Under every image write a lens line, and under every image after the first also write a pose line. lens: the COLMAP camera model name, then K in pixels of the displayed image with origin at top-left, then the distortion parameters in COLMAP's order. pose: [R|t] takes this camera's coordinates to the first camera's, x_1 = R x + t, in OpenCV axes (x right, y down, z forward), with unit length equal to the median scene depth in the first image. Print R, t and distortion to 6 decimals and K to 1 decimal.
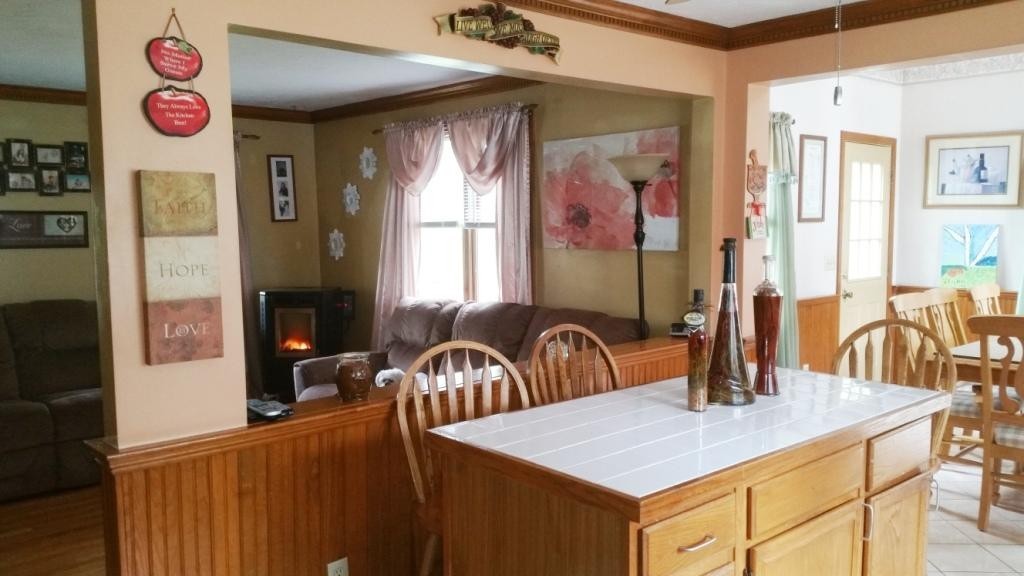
lens RADIAL K [[839.5, 0, 513.1], [0, 839.5, 291.6], [0, 0, 1]] dist [0.066058, -0.086727]
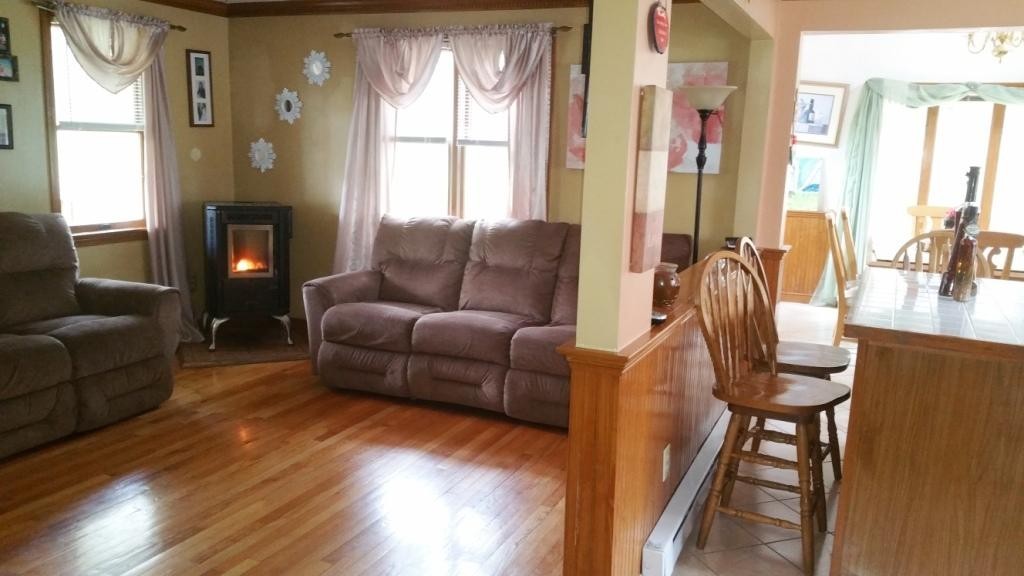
lens RADIAL K [[839.5, 0, 512.5], [0, 839.5, 292.3], [0, 0, 1]] dist [0.066058, -0.086727]
pose [[0.916402, -0.029312, 0.399183, -0.366636], [-0.008958, 0.995563, 0.093669, 0.004359], [-0.400158, -0.089415, 0.912074, 0.040490]]
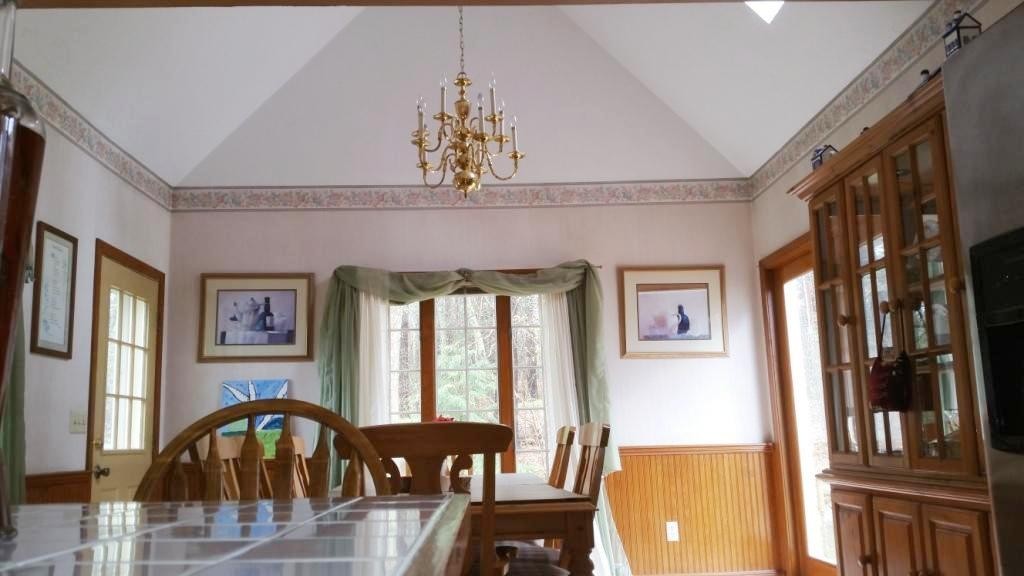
lens RADIAL K [[839.5, 0, 520.5], [0, 839.5, 323.5], [0, 0, 1]] dist [0.066058, -0.086727]
pose [[0.651746, 0.095002, 0.752464, 0.091644], [0.083473, 0.977112, -0.195665, 0.054551], [-0.753830, 0.190334, 0.628898, 0.307897]]
